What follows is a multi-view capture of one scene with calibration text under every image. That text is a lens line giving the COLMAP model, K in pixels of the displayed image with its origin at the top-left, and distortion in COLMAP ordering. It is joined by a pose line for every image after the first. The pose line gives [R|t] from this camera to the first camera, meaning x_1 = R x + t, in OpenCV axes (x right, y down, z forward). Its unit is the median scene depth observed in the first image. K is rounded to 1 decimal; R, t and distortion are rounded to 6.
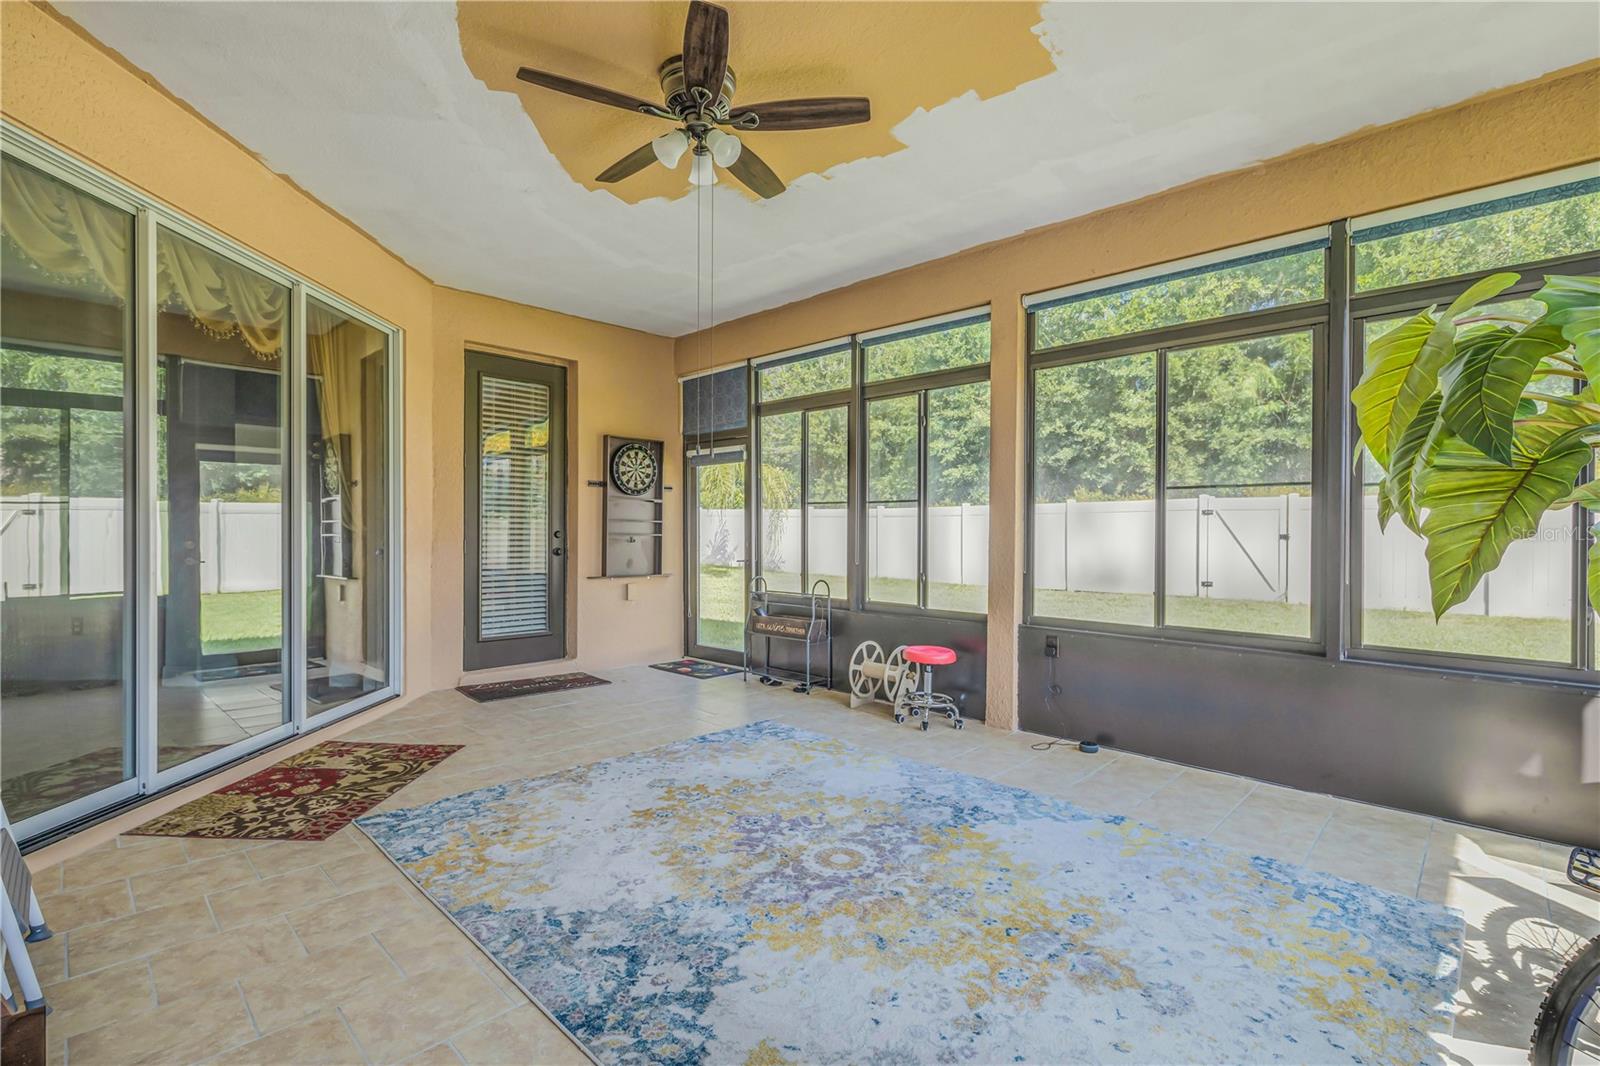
lens RADIAL K [[728.6, 0, 799.3], [0, 728.6, 537.0], [0, 0, 1]] dist [0.003660, 0.000174]
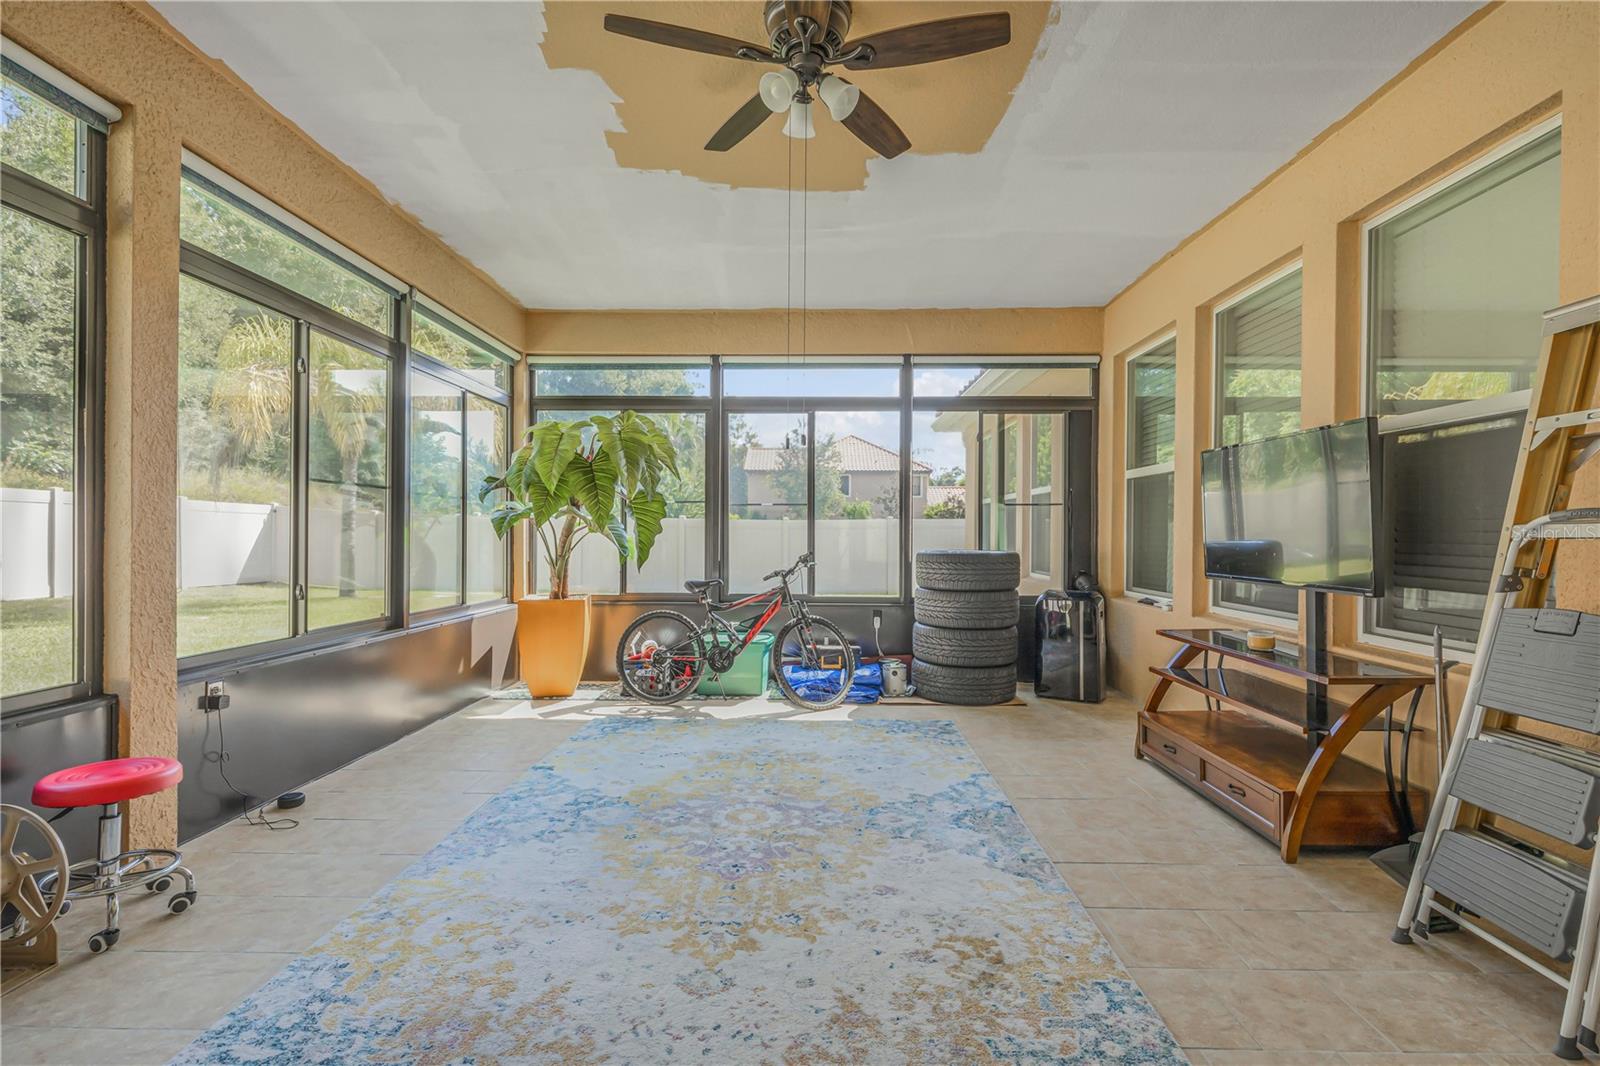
lens RADIAL K [[728.6, 0, 800.2], [0, 728.6, 531.1], [0, 0, 1]] dist [0.003660, 0.000174]
pose [[-0.682987, -0.007058, 0.730396, -0.749091], [-0.004990, 0.999975, 0.004997, -0.013142], [-0.730413, -0.000231, -0.683005, 1.543098]]
